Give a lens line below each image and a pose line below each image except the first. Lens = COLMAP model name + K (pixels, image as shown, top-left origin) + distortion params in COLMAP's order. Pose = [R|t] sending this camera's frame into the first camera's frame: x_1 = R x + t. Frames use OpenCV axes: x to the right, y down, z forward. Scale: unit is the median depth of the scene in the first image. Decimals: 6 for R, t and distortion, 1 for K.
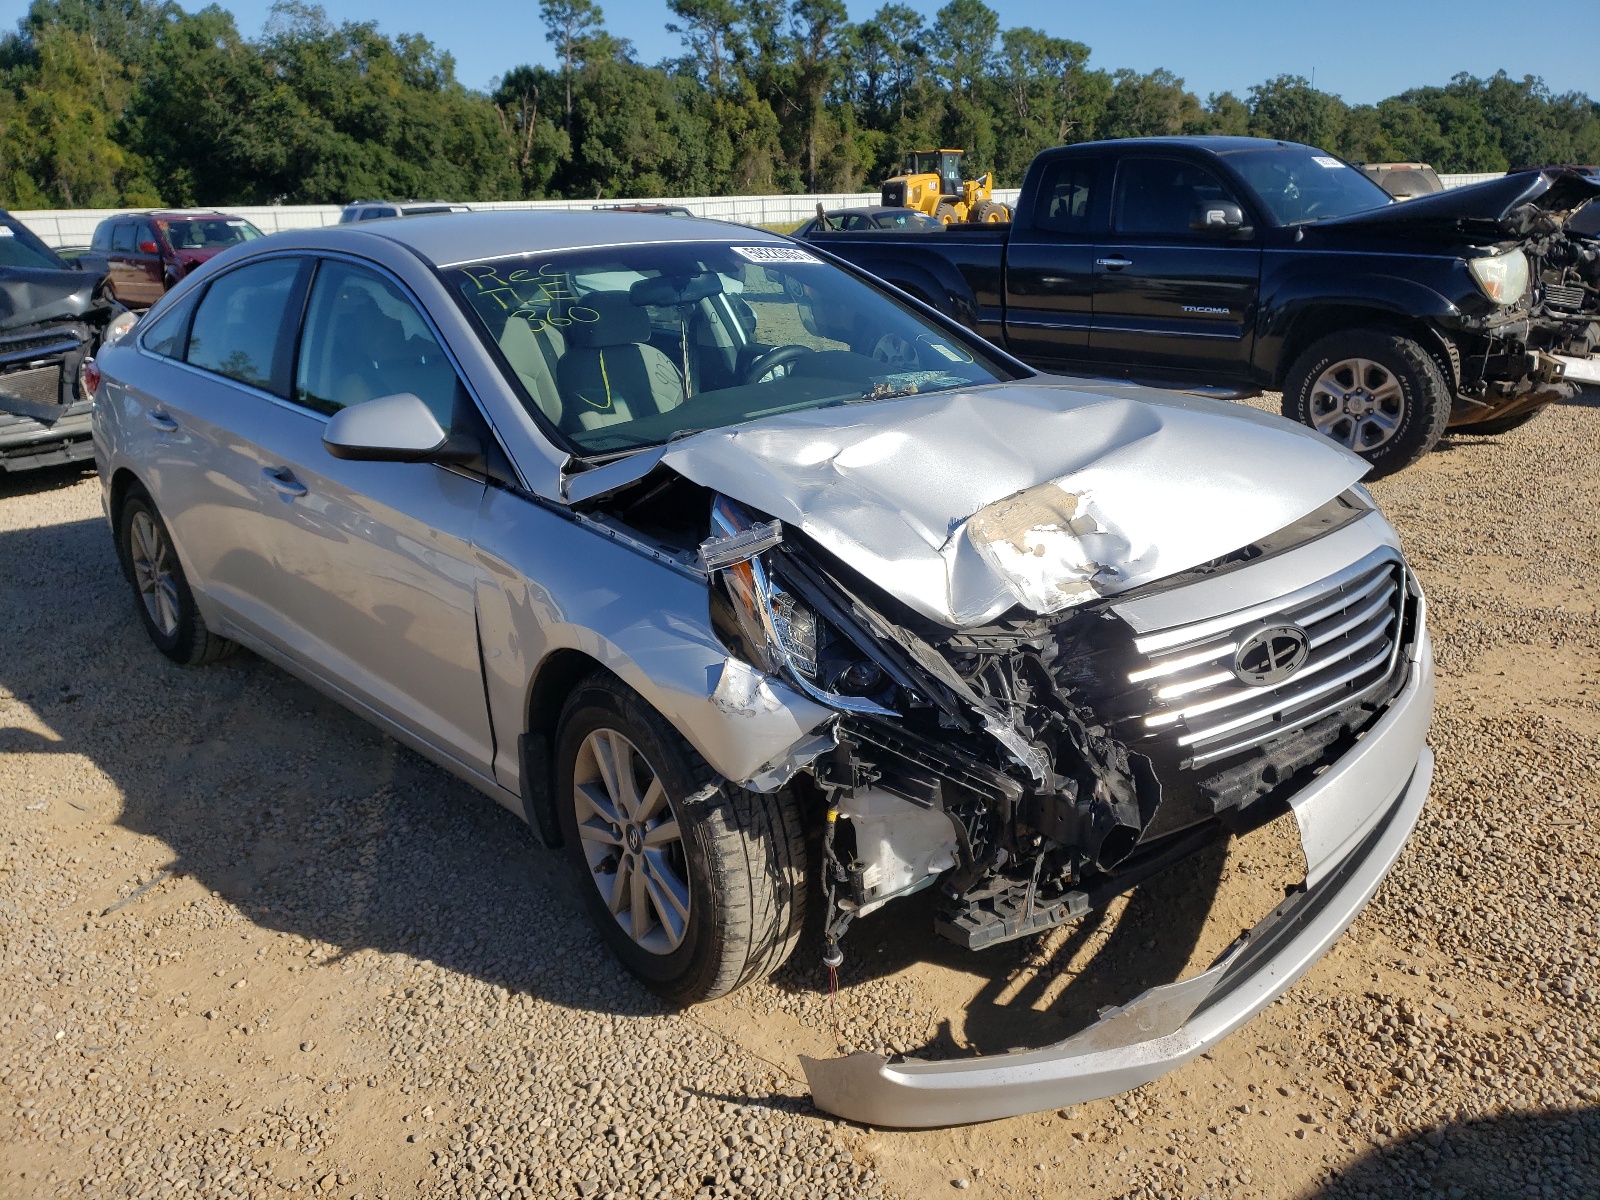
lens RADIAL K [[1221.8, 0, 800.0], [0, 1221.8, 600.0], [0, 0, 1]] dist [0.007779, -0.002813]
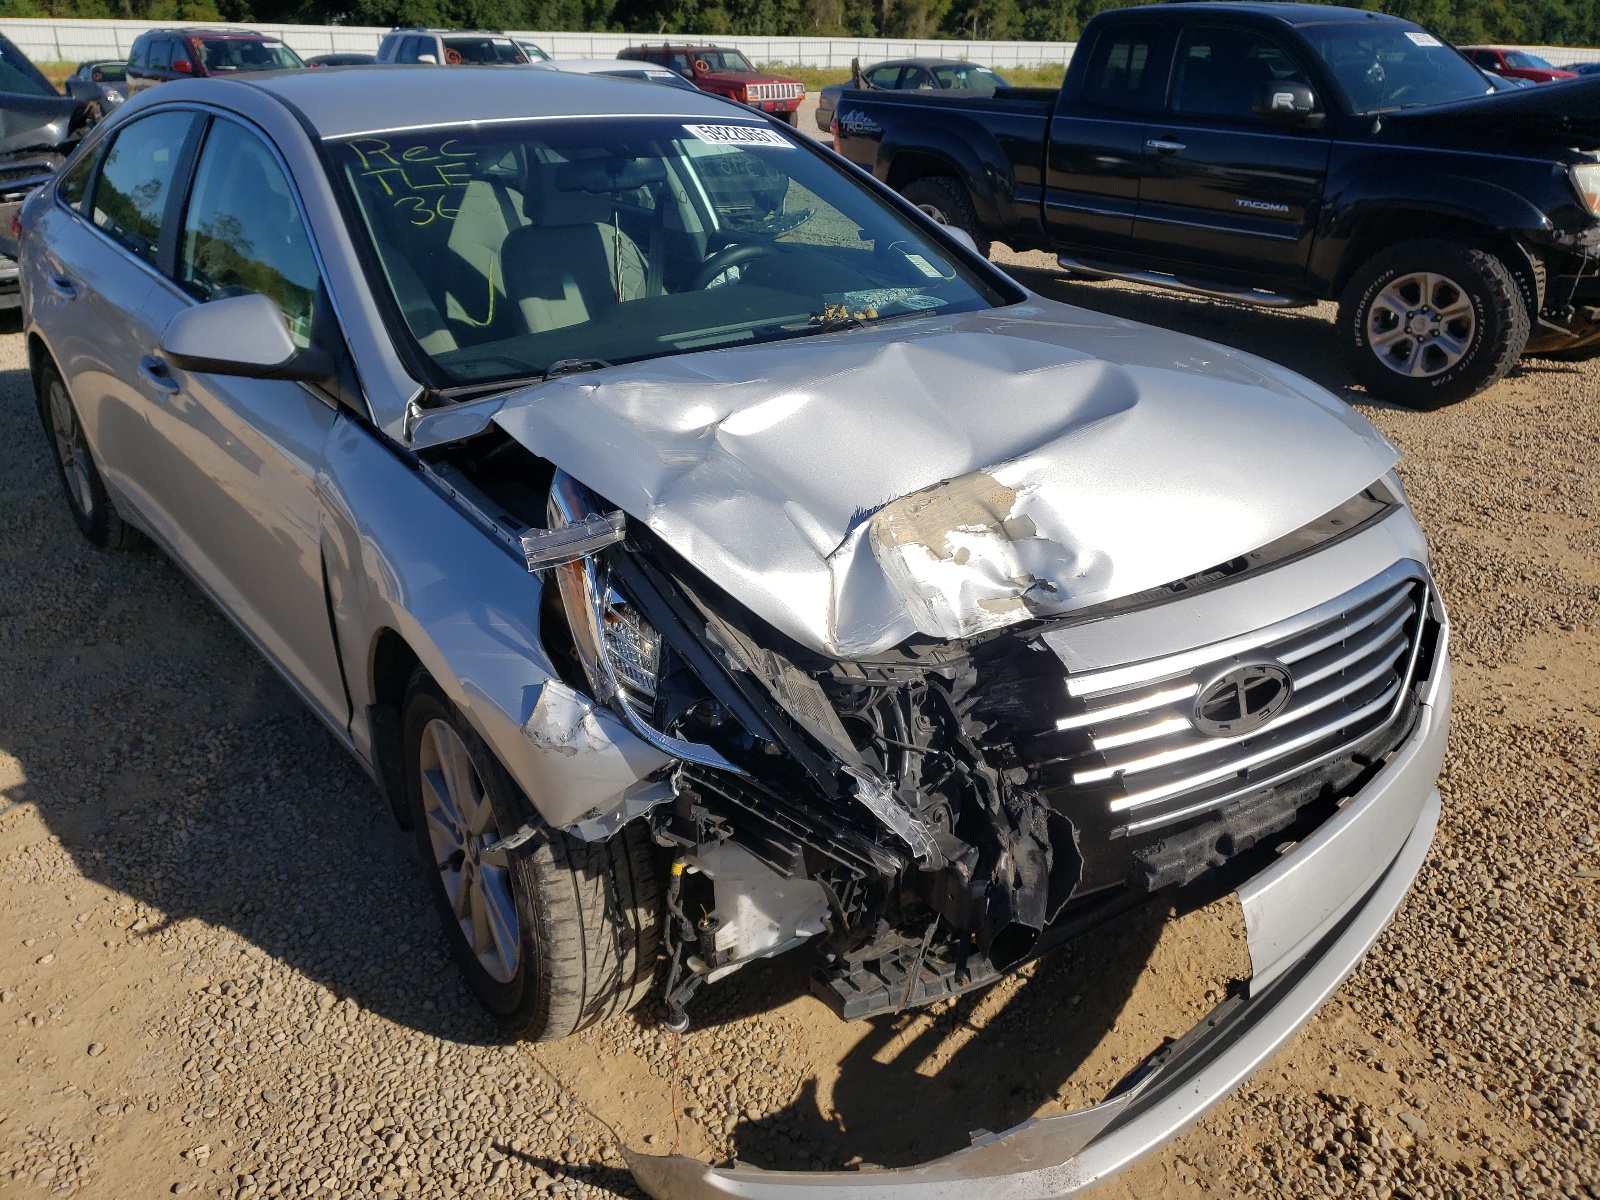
lens RADIAL K [[1244.9, 0, 752.9], [0, 1244.9, 597.4], [0, 0, 1]] dist [-0.002821, 0.014056]
pose [[0.996371, 0.068819, -0.050088, 0.095466], [-0.063400, 0.992685, 0.102745, -0.084083], [0.056792, -0.099196, 0.993446, 0.162660]]
